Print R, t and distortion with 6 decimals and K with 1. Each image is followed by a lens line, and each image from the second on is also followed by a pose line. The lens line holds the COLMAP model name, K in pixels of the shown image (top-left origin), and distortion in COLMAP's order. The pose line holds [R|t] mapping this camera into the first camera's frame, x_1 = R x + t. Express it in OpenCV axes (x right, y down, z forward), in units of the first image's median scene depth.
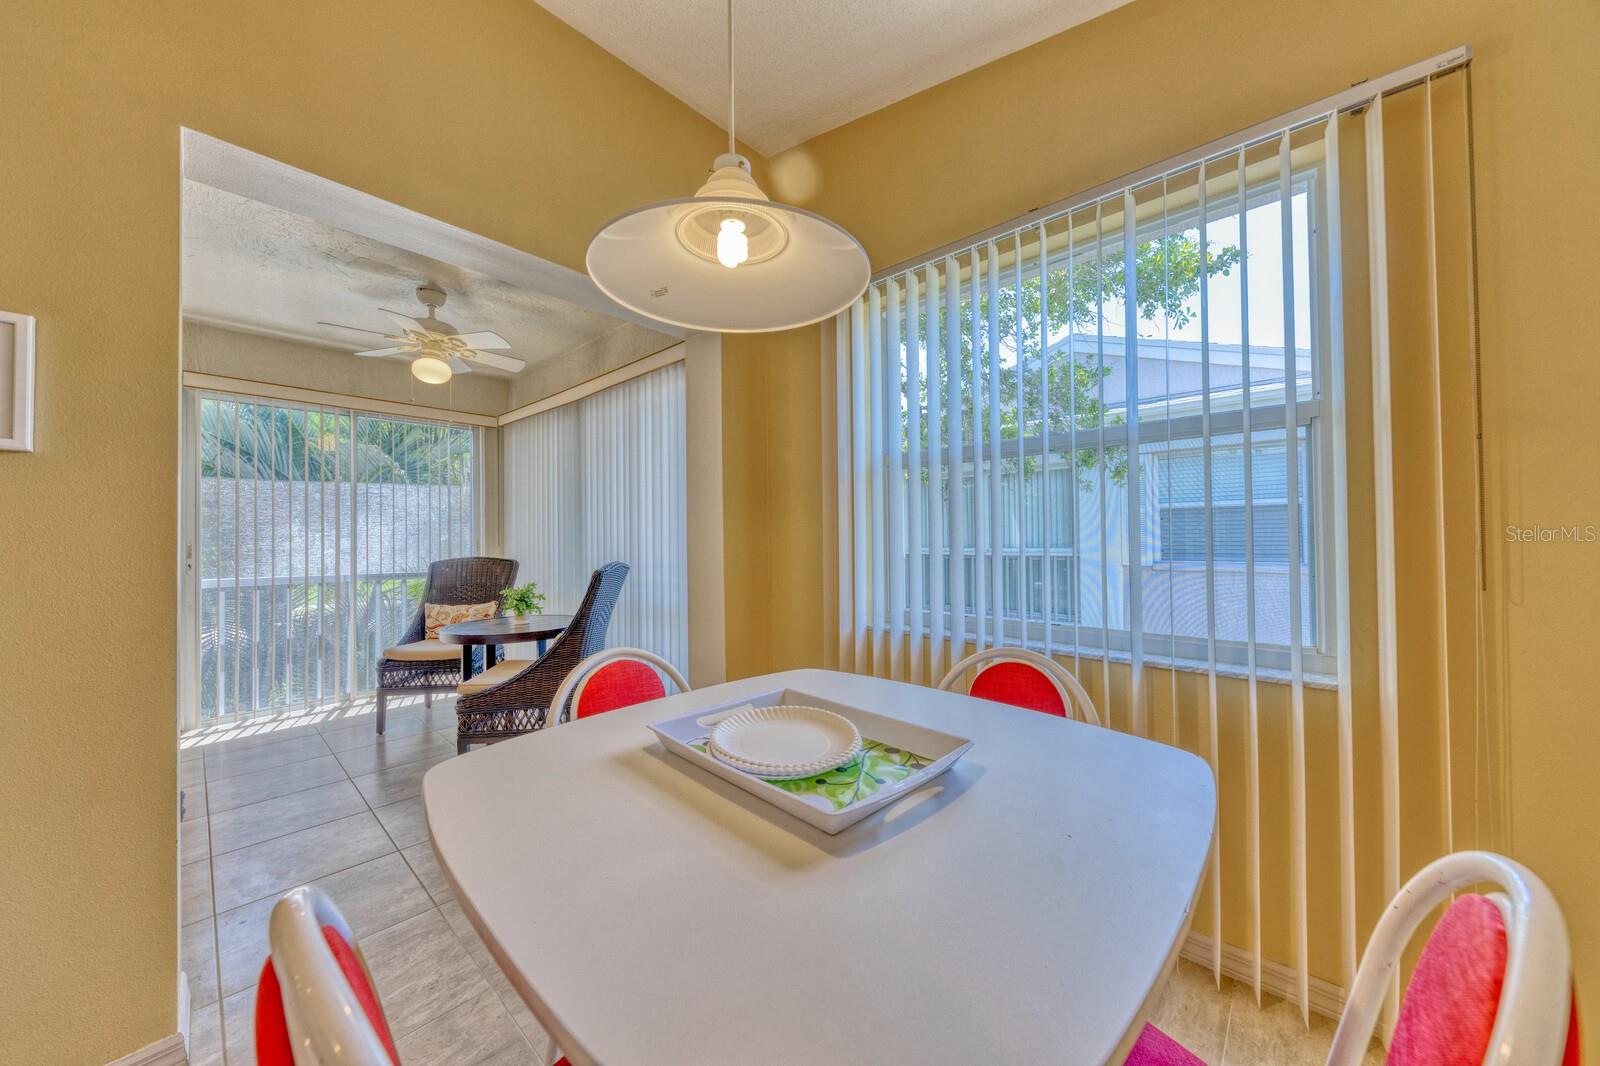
lens RADIAL K [[550.6, 0, 803.2], [0, 550.6, 531.9], [0, 0, 1]] dist [0.012116, -0.006099]
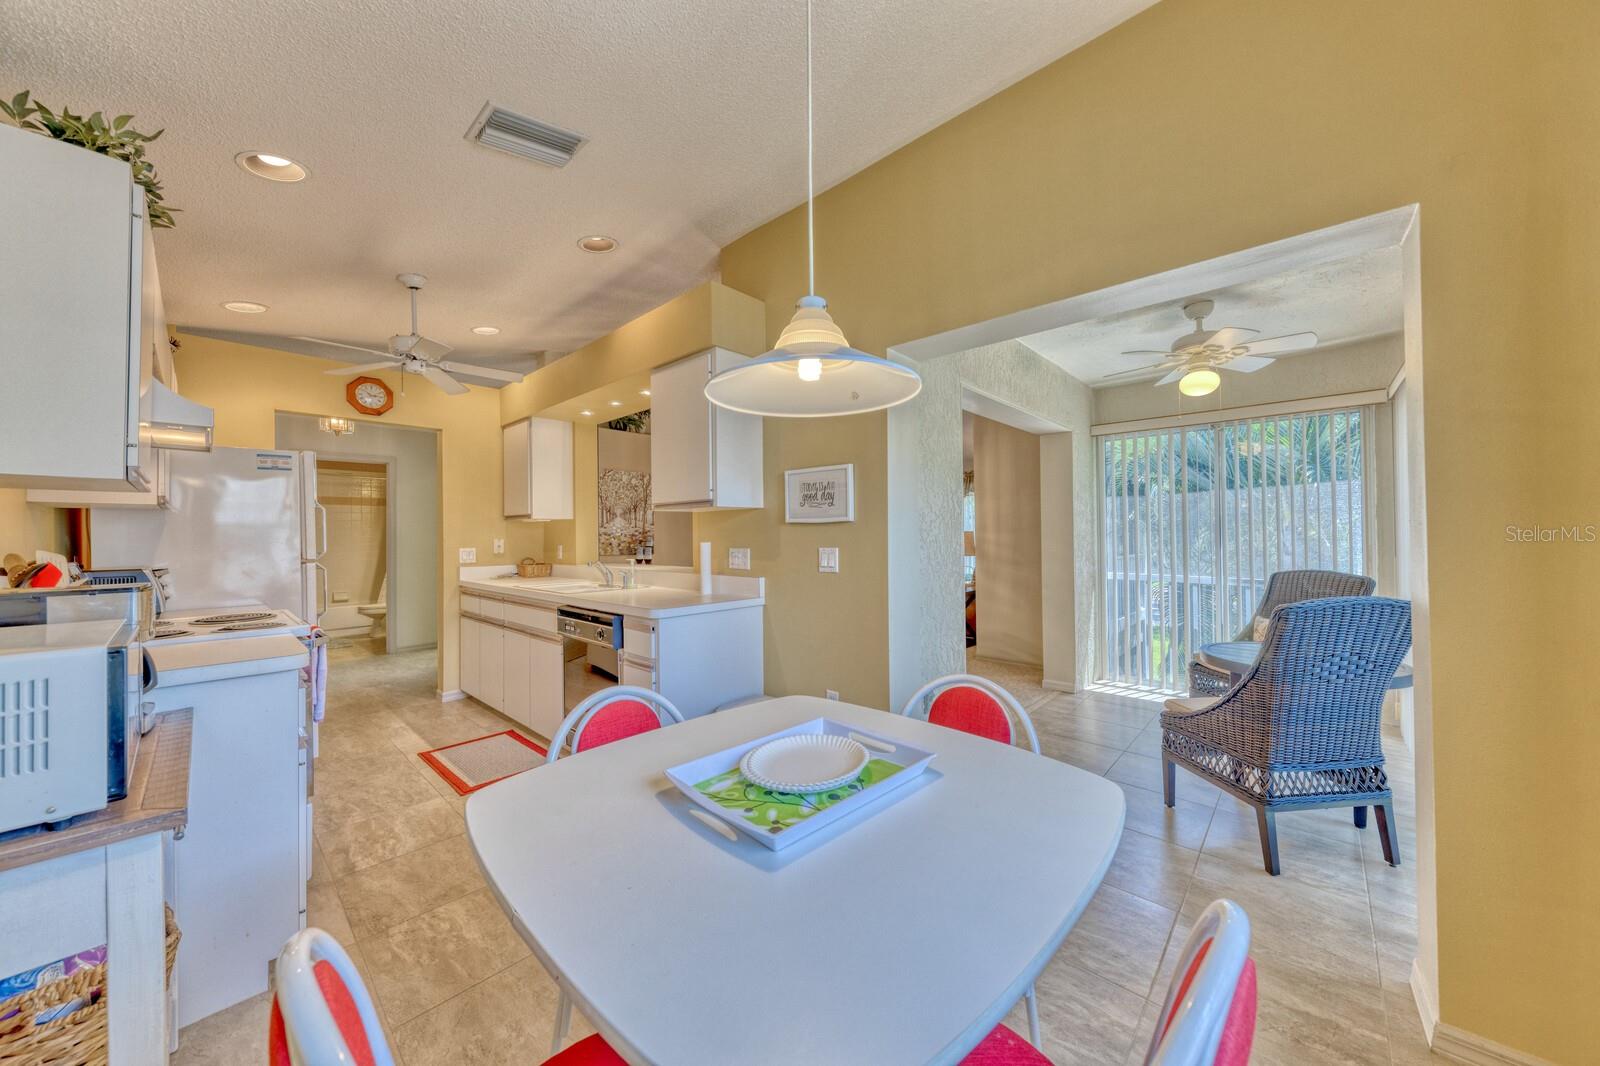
lens RADIAL K [[550.6, 0, 803.2], [0, 550.6, 531.9], [0, 0, 1]] dist [0.012116, -0.006099]
pose [[-0.014927, 0.002398, -0.999886, 0.282454], [0.020623, 0.999785, 0.002090, -0.032636], [0.999676, -0.020589, -0.014974, 0.242316]]
